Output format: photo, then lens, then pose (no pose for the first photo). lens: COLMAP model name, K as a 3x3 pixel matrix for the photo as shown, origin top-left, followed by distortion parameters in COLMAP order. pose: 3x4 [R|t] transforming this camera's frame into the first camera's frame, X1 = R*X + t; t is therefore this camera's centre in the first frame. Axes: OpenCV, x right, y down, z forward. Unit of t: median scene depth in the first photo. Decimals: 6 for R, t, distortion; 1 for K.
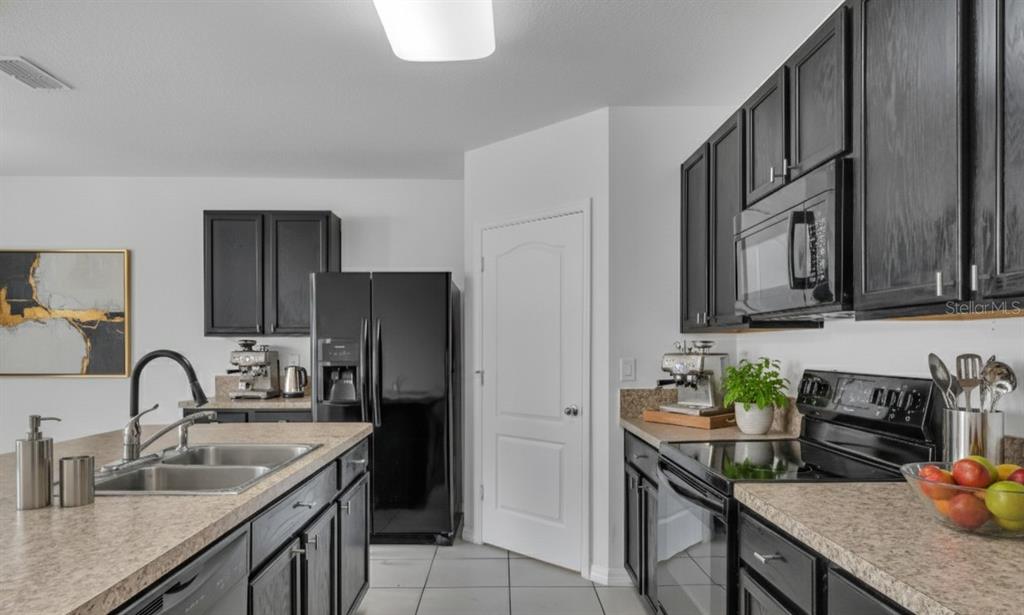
lens RADIAL K [[628.3, 0, 517.7], [0, 628.3, 349.0], [0, 0, 1]] dist [-0.000545, -0.000505]
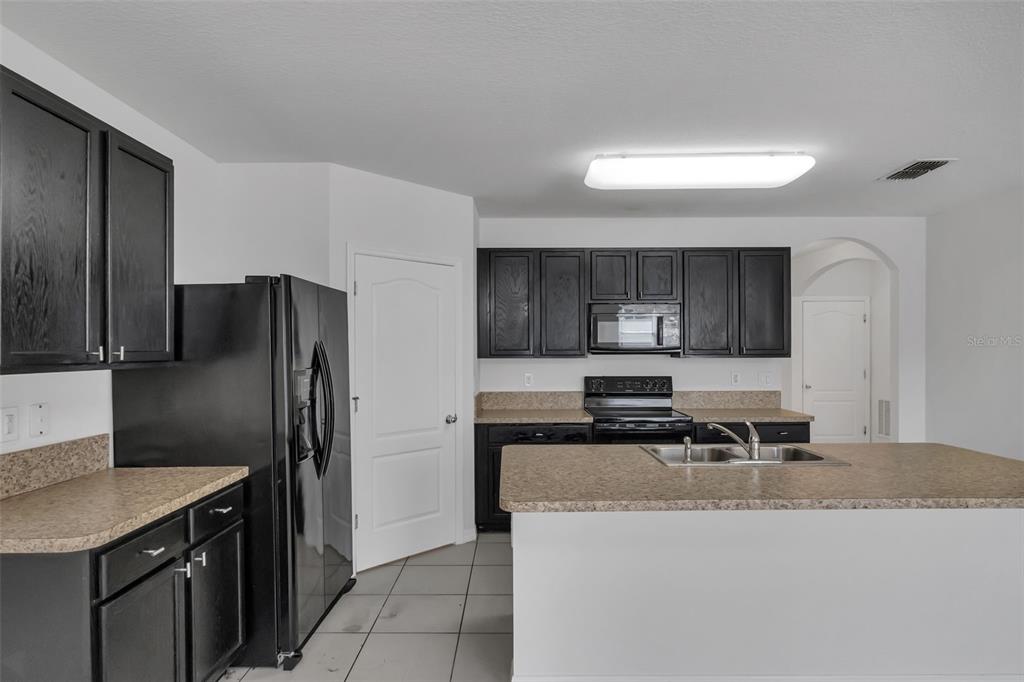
lens RADIAL K [[619.1, 0, 509.5], [0, 619.1, 346.1], [0, 0, 1]] dist [-0.003310, 0.000744]
pose [[0.031022, -0.000920, 0.999518, -1.135973], [0.005777, 0.999983, 0.000741, -0.048960], [-0.999502, 0.005751, 0.031027, 0.820293]]
